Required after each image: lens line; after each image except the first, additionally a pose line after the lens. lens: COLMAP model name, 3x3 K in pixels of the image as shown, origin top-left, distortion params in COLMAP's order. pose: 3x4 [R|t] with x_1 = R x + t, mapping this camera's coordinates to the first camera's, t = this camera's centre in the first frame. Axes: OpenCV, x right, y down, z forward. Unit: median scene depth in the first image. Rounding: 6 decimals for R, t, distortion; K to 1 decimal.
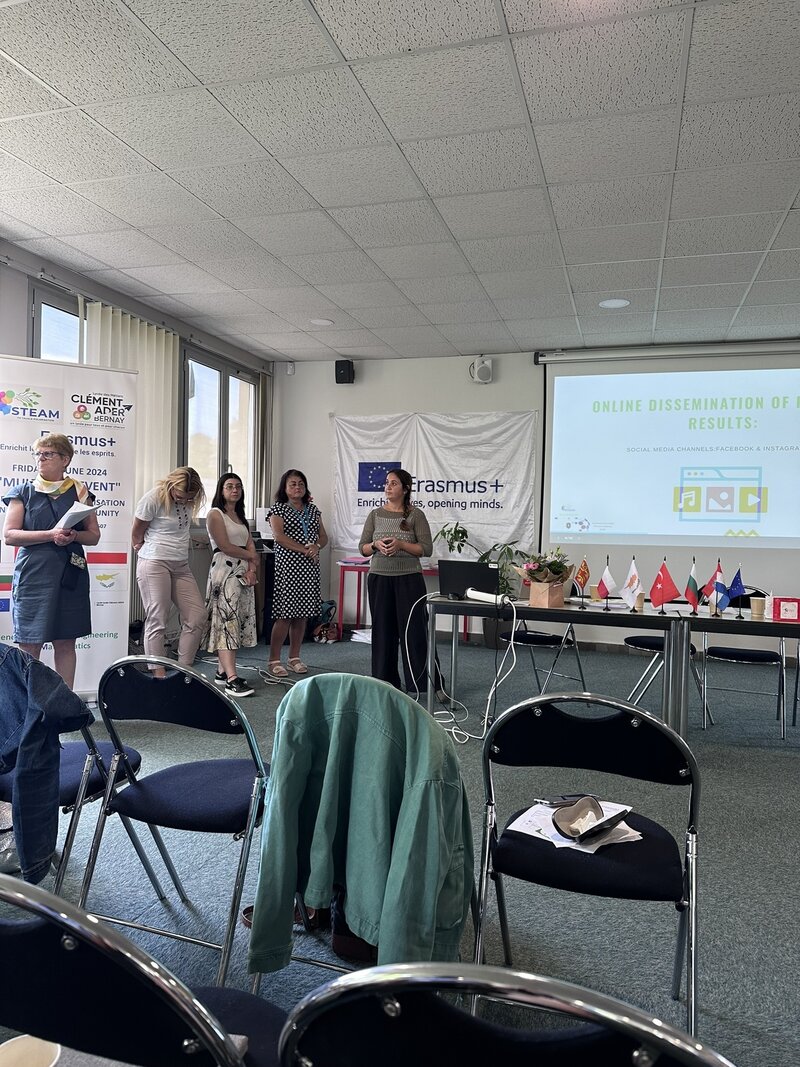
lens RADIAL K [[735.8, 0, 400.0], [0, 735.8, 533.5], [0, 0, 1]] dist [0.095472, -0.121336]
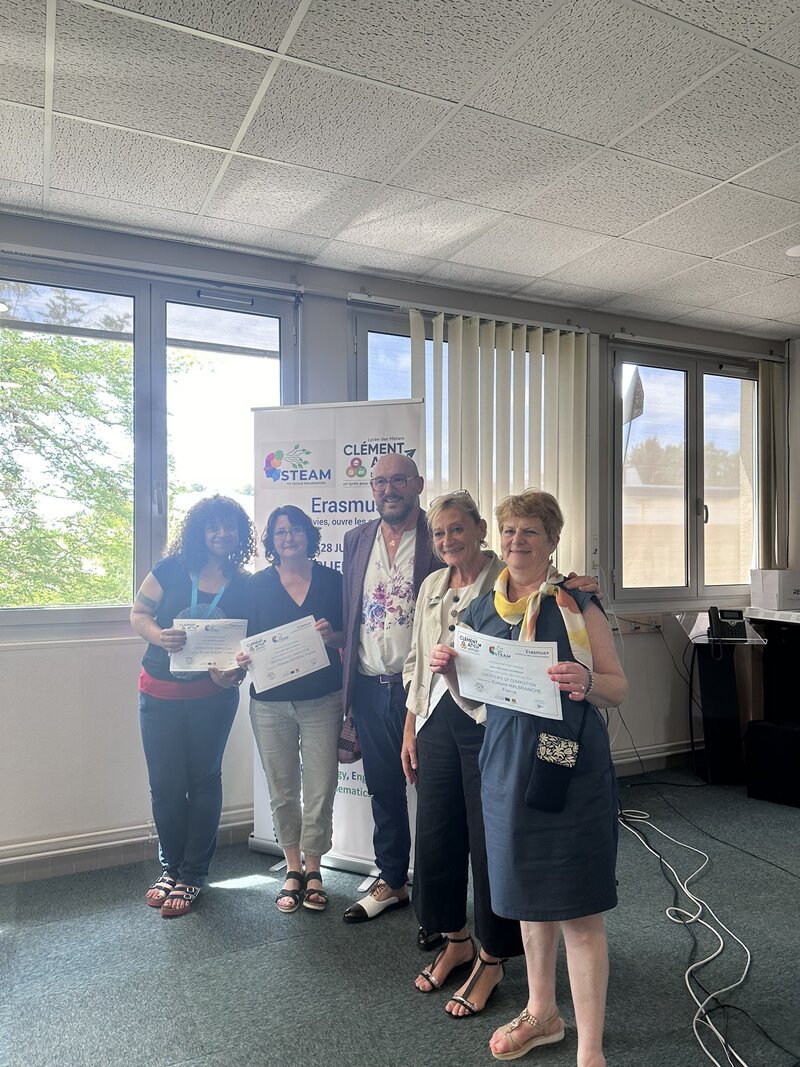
lens RADIAL K [[735.8, 0, 400.0], [0, 735.8, 533.5], [0, 0, 1]] dist [0.095472, -0.121336]
pose [[0.681183, -0.027916, -0.731581, 0.119544], [0.004900, 0.999424, -0.033573, -0.069179], [0.732097, 0.019284, 0.680928, 0.509911]]
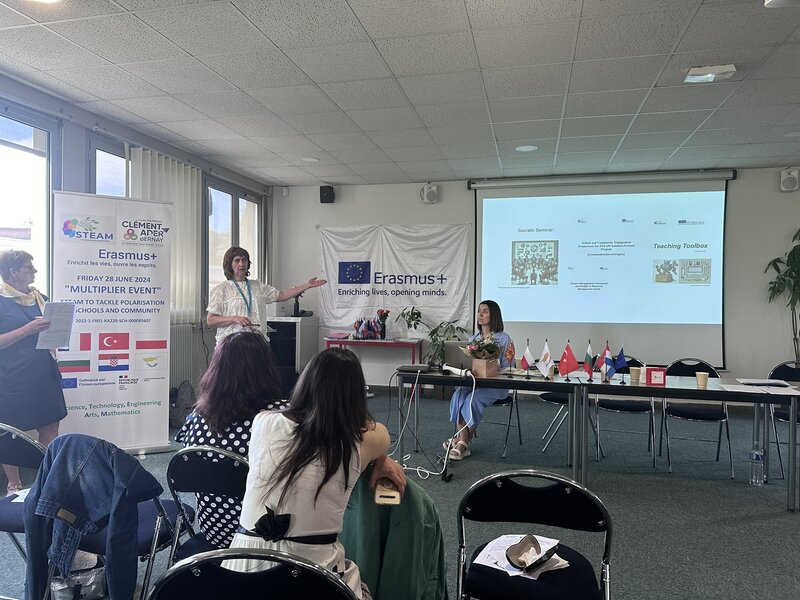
lens RADIAL K [[551.7, 0, 397.6], [0, 551.7, 305.6], [0, 0, 1]] dist [0.095472, -0.121336]
pose [[0.997982, -0.016024, 0.061443, -0.019531], [0.015787, 0.999866, 0.004326, -0.032264], [-0.061504, -0.003348, 0.998101, -0.010357]]
